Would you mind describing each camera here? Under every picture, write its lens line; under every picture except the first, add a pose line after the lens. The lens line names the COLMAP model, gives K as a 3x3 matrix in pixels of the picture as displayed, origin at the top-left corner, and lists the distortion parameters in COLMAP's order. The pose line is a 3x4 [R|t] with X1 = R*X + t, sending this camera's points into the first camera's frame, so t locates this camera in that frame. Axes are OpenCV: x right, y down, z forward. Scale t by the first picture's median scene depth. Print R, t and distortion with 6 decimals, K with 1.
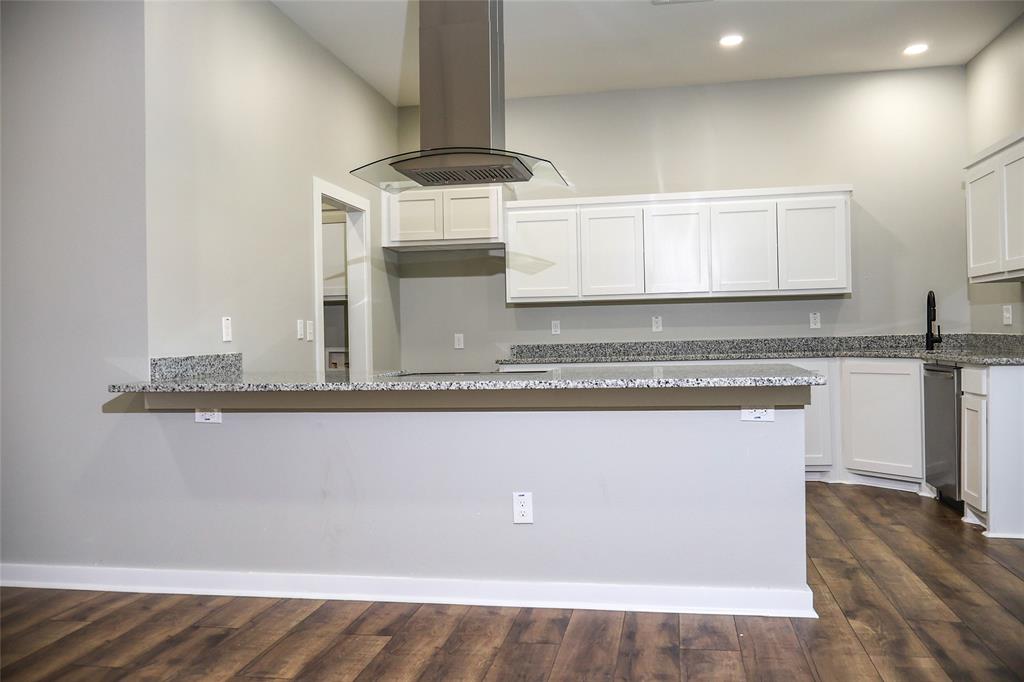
lens RADIAL K [[859.0, 0, 514.4], [0, 859.0, 339.9], [0, 0, 1]] dist [-0.004532, 0.003513]
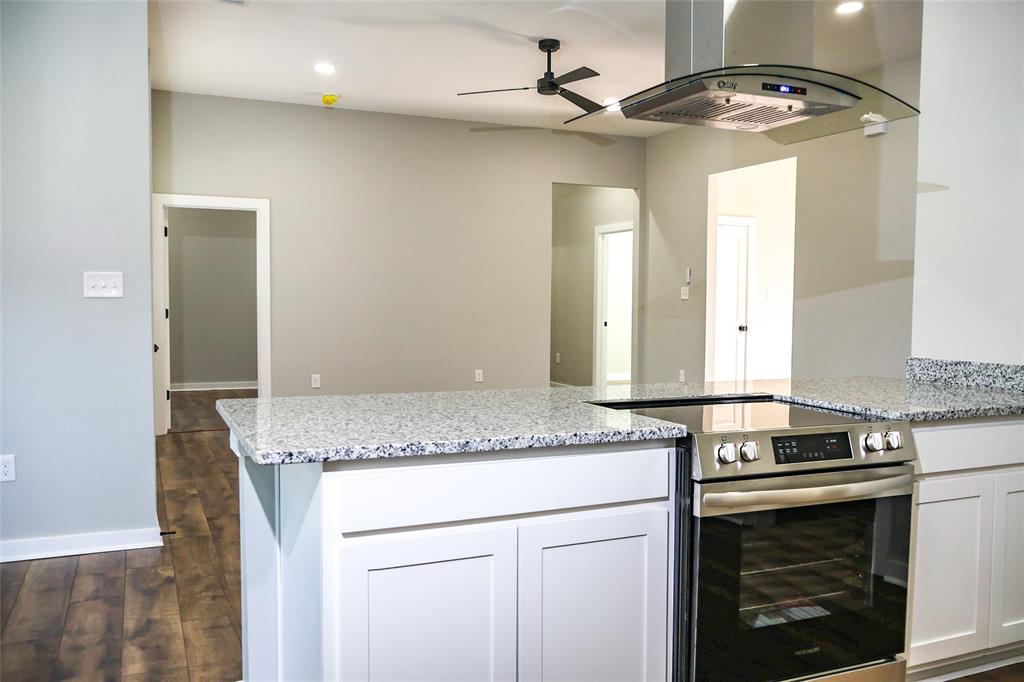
lens RADIAL K [[859.0, 0, 514.4], [0, 859.0, 339.9], [0, 0, 1]] dist [-0.004532, 0.003513]
pose [[-0.827711, 0.043246, -0.559485, 0.320844], [0.007049, 0.997749, 0.066693, -0.042961], [0.561110, 0.051259, -0.826153, 1.015898]]
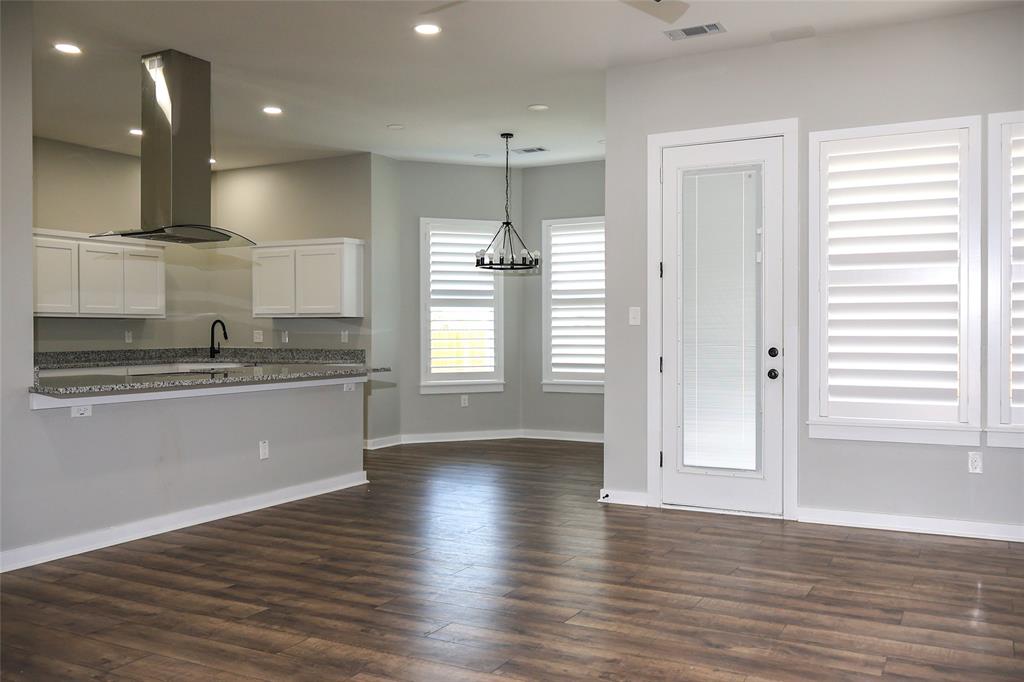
lens RADIAL K [[896.1, 0, 521.4], [0, 896.1, 340.8], [0, 0, 1]] dist [-0.007020, -0.000072]
pose [[0.297801, 0.011922, 0.954553, -0.913191], [0.001229, 0.999916, -0.012872, 0.002308], [-0.954627, 0.005007, 0.297762, -0.005599]]
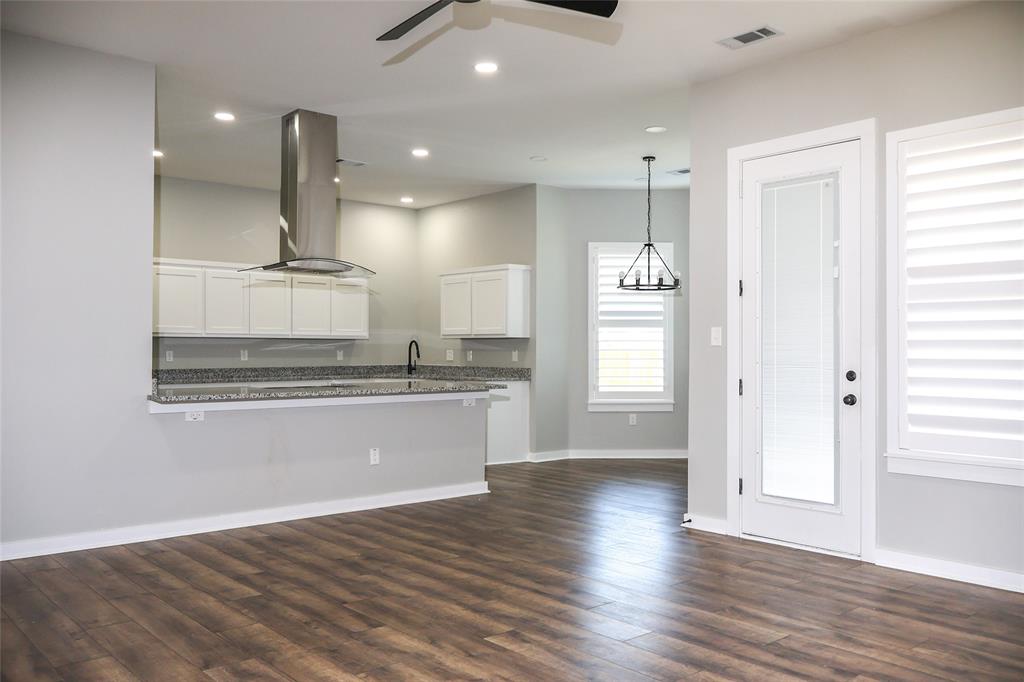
lens RADIAL K [[859.0, 0, 514.4], [0, 859.0, 339.9], [0, 0, 1]] dist [-0.004532, 0.003513]
pose [[0.619610, 0.034032, 0.784172, -0.773397], [-0.011118, 0.999340, -0.034586, 0.000189], [-0.784831, 0.012711, 0.619579, -0.249311]]
